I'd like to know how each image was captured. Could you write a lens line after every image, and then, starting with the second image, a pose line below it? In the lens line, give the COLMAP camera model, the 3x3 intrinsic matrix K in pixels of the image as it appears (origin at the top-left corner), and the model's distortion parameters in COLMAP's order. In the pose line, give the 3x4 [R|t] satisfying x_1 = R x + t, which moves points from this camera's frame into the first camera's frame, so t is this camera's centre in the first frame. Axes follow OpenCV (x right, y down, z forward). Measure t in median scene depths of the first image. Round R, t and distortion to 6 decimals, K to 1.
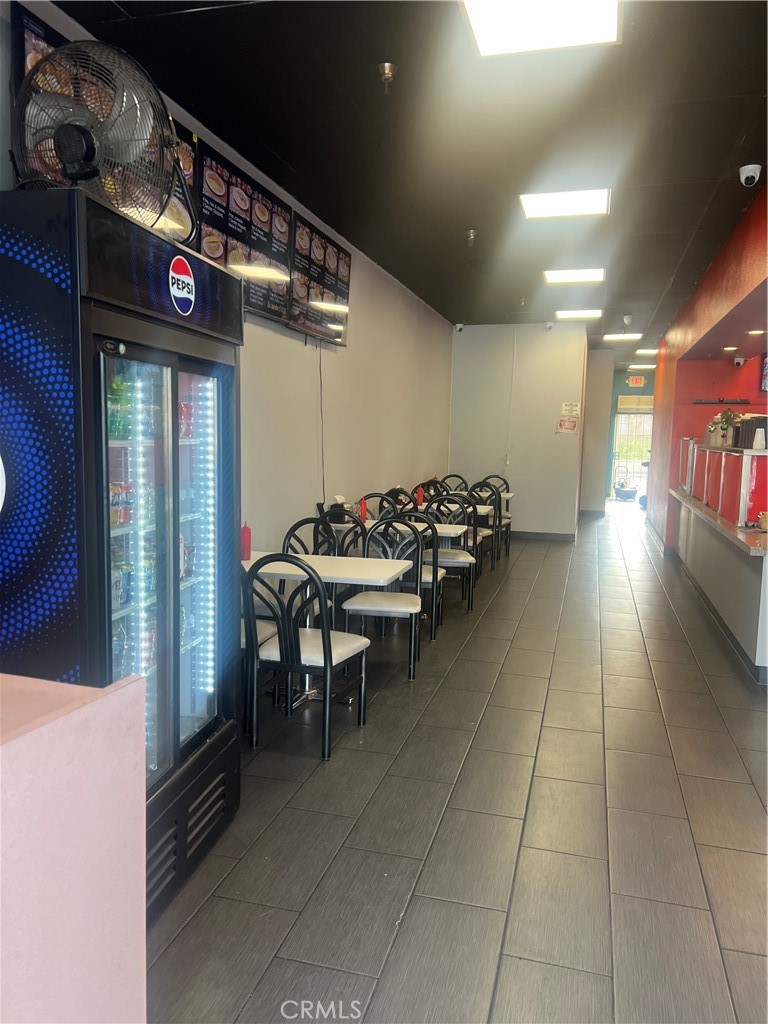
lens RADIAL K [[773.0, 0, 382.3], [0, 773.0, 512.3], [0, 0, 1]] dist [0.019416, -0.003089]
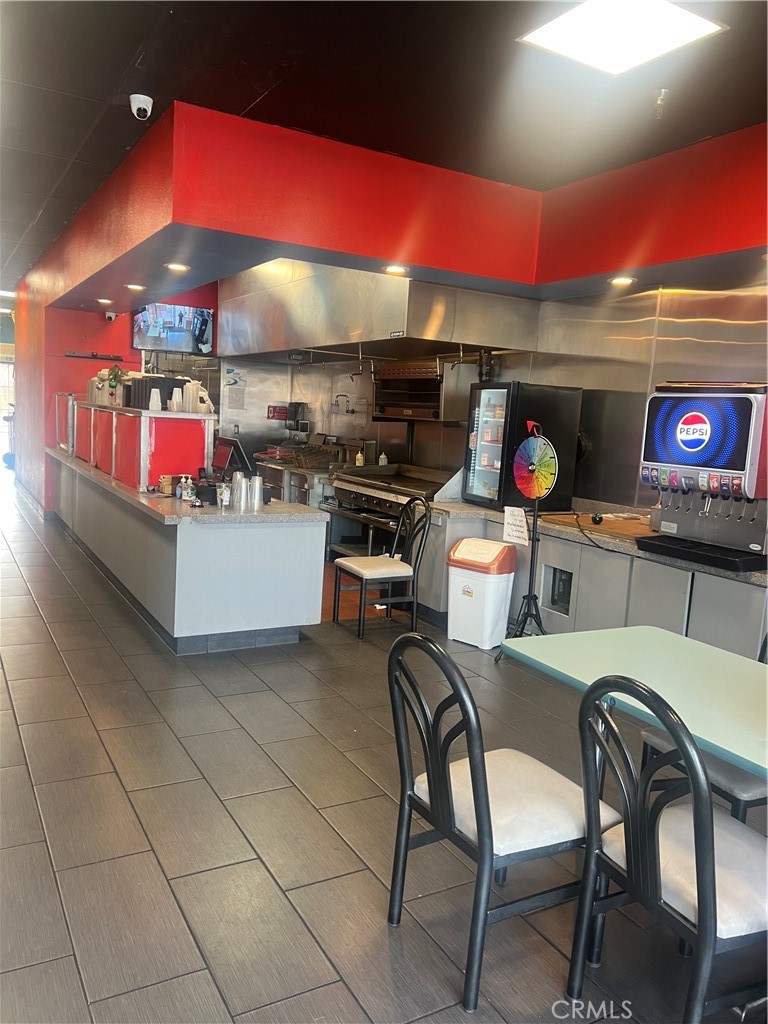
lens RADIAL K [[773.0, 0, 378.4], [0, 773.0, 517.9], [0, 0, 1]] dist [0.019416, -0.003089]
pose [[0.710458, -0.073998, 0.699838, -0.001130], [0.027294, 0.996606, 0.077669, -0.012078], [-0.703210, -0.036079, 0.710066, 0.092593]]
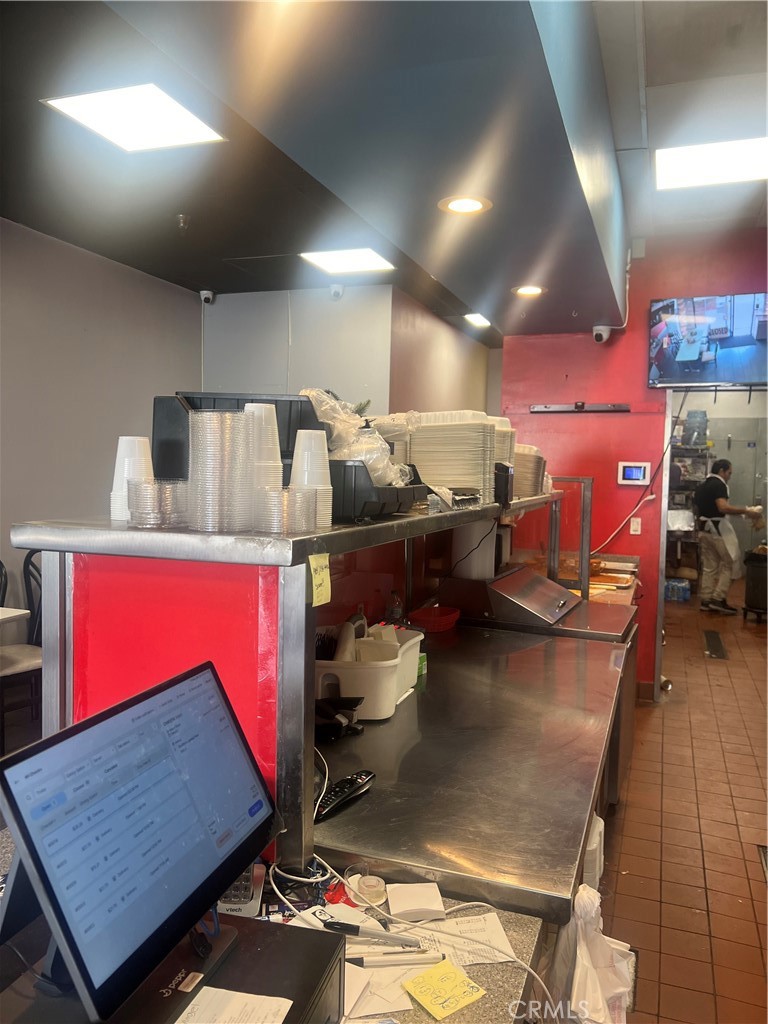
lens RADIAL K [[773.0, 0, 386.6], [0, 773.0, 511.6], [0, 0, 1]] dist [0.019416, -0.003089]
pose [[0.997040, 0.012071, -0.075929, 0.507915], [-0.015426, 0.998923, -0.043755, -0.065810], [0.075319, 0.044797, 0.996153, 0.666009]]
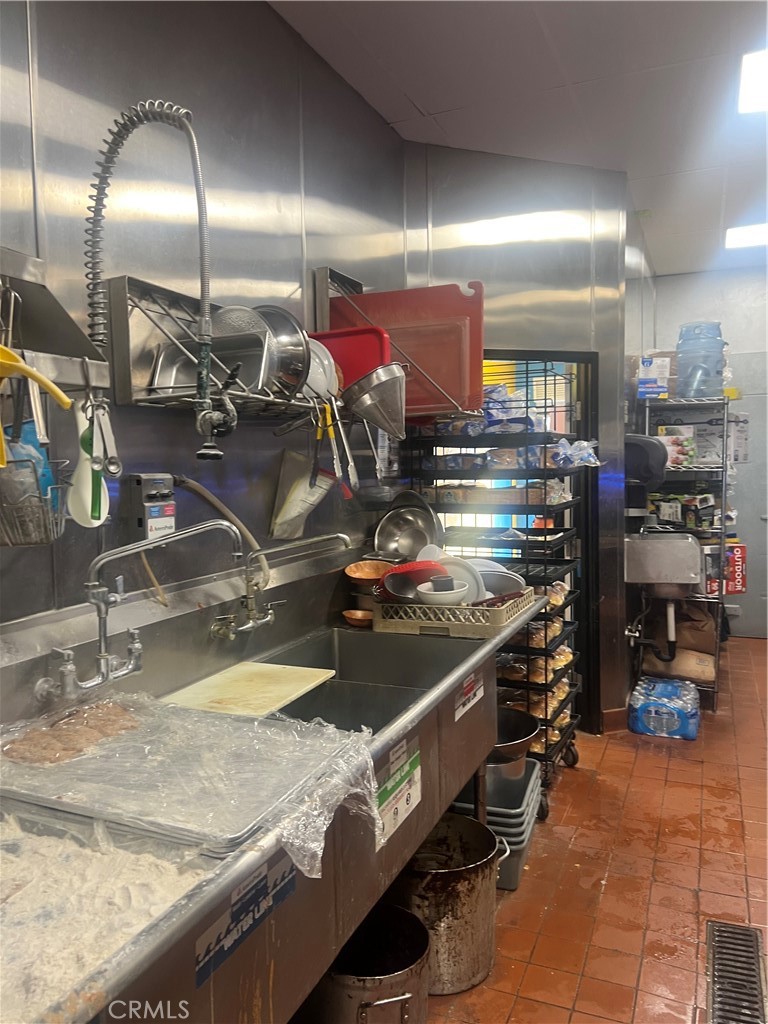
lens RADIAL K [[773.0, 0, 382.4], [0, 773.0, 511.3], [0, 0, 1]] dist [0.019416, -0.003089]
pose [[0.990902, -0.029020, -0.131417, 0.653705], [0.023597, 0.998812, -0.042637, -0.104600], [0.132498, 0.039148, 0.990410, 1.076052]]
